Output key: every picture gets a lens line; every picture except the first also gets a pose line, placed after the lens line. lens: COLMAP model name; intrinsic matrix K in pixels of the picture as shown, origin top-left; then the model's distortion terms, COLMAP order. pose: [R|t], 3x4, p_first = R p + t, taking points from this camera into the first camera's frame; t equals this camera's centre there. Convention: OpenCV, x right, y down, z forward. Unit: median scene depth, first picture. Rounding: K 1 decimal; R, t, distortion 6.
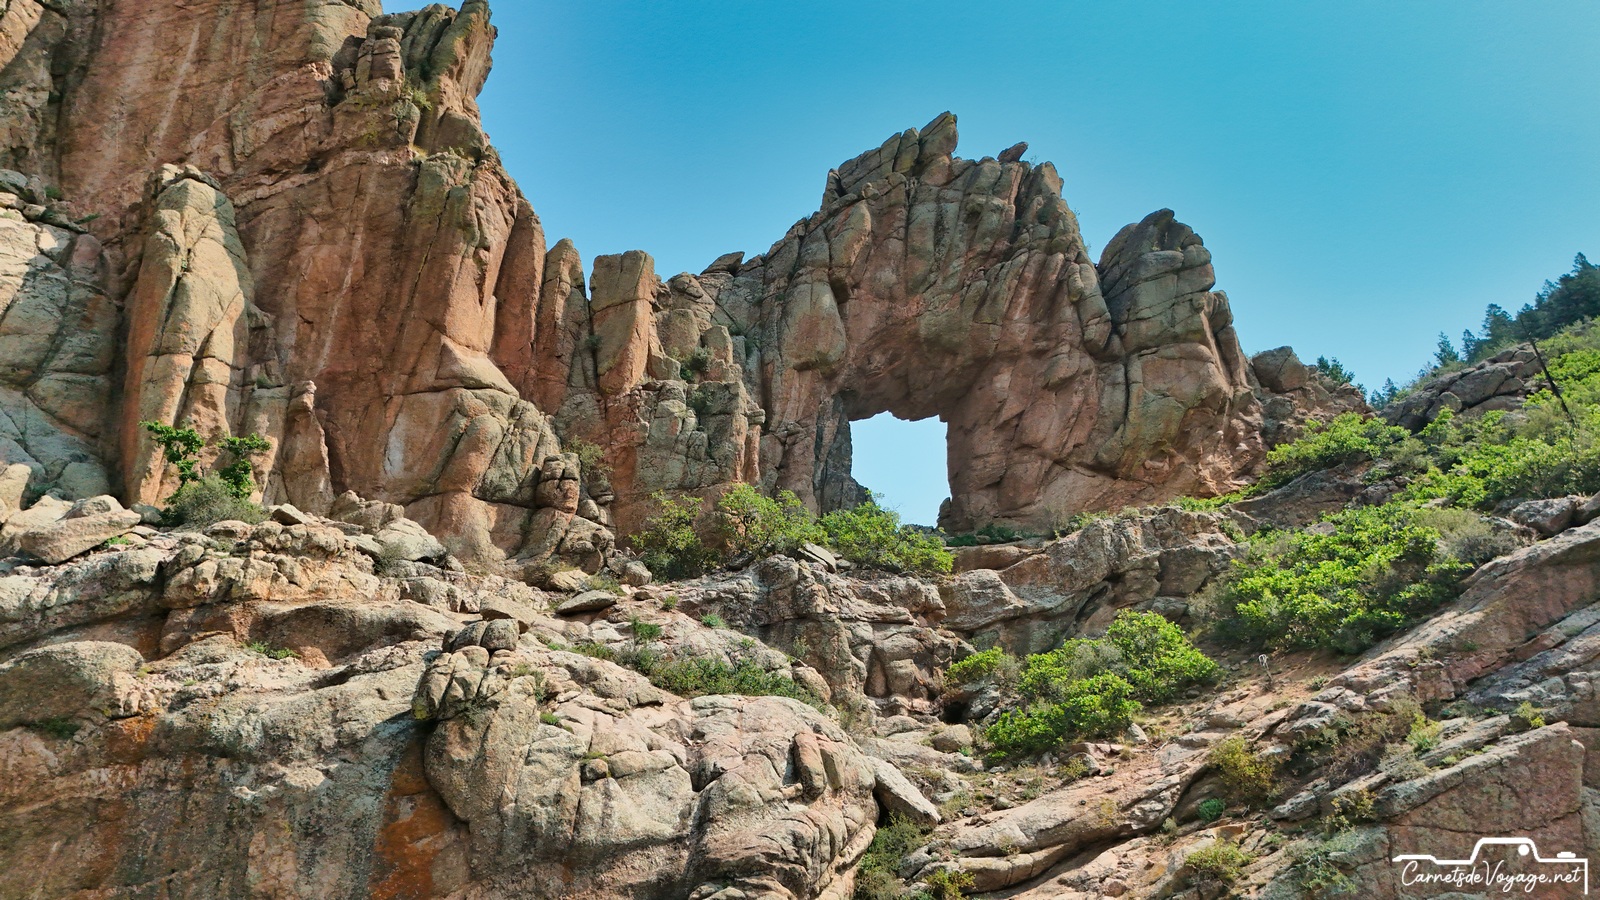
lens RADIAL K [[1176.8, 0, 801.2], [0, 1176.8, 454.0], [0, 0, 1]] dist [0.079247, -0.079338]
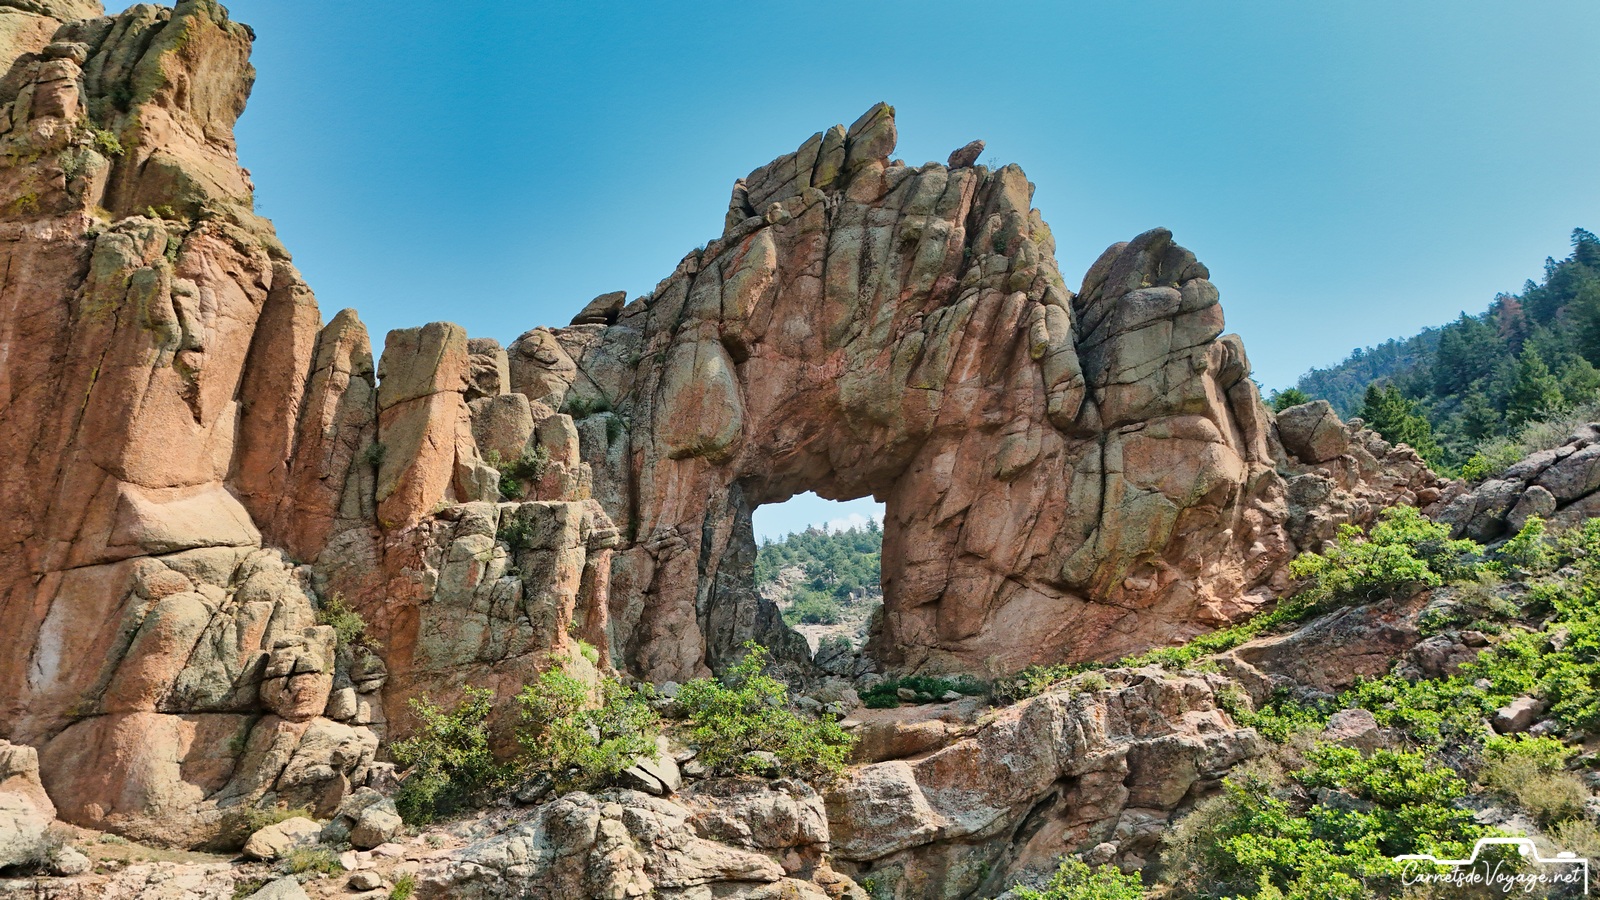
lens RADIAL K [[1176.8, 0, 801.2], [0, 1176.8, 454.0], [0, 0, 1]] dist [0.079247, -0.079338]
pose [[0.998738, -0.016897, -0.047292, 0.139765], [0.019911, 0.997750, 0.064019, -0.147521], [0.046104, -0.064880, 0.996827, 0.277272]]
